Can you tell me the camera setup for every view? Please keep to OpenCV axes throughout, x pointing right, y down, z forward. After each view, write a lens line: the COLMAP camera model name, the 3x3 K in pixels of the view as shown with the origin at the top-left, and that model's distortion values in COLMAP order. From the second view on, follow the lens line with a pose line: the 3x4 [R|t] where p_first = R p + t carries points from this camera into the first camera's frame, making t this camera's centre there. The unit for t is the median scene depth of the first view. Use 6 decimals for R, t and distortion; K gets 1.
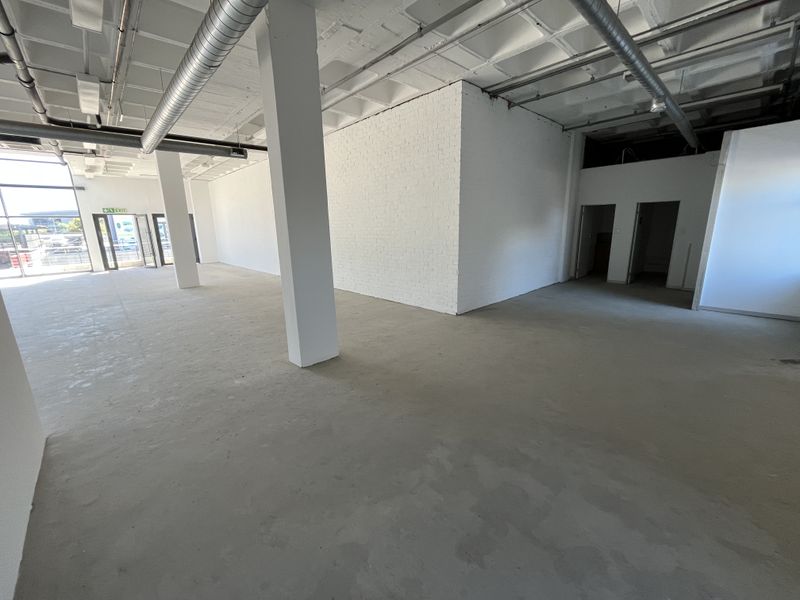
lens RADIAL K [[322.8, 0, 394.2], [0, 322.8, 302.2], [0, 0, 1]] dist [-0.003490, -0.001541]
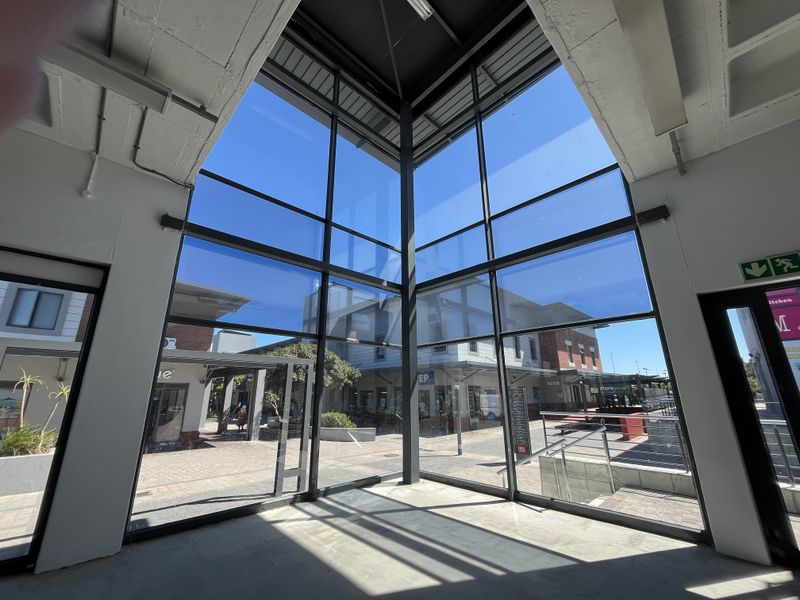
lens RADIAL K [[322.8, 0, 396.8], [0, 322.8, 303.0], [0, 0, 1]] dist [-0.003490, -0.001541]
pose [[0.012976, -0.249829, -0.968203, -0.665395], [-0.226790, 0.942315, -0.246188, -0.145563], [0.973857, 0.222773, -0.044431, 0.743954]]
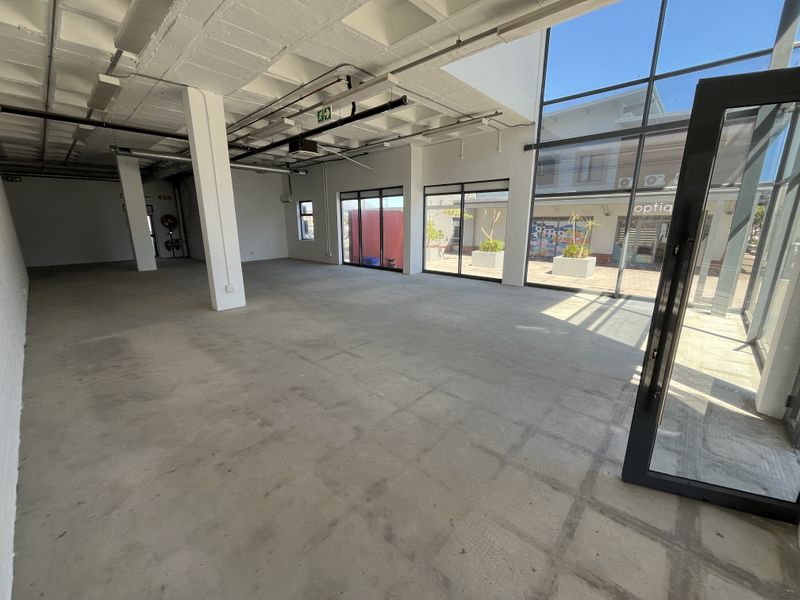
lens RADIAL K [[322.8, 0, 398.7], [0, 322.8, 300.8], [0, 0, 1]] dist [-0.003490, -0.001541]
pose [[-0.997157, 0.036254, -0.066055, -0.647101], [0.001873, 0.888302, 0.459256, -0.253137], [0.075327, 0.457826, -0.885845, 1.121073]]
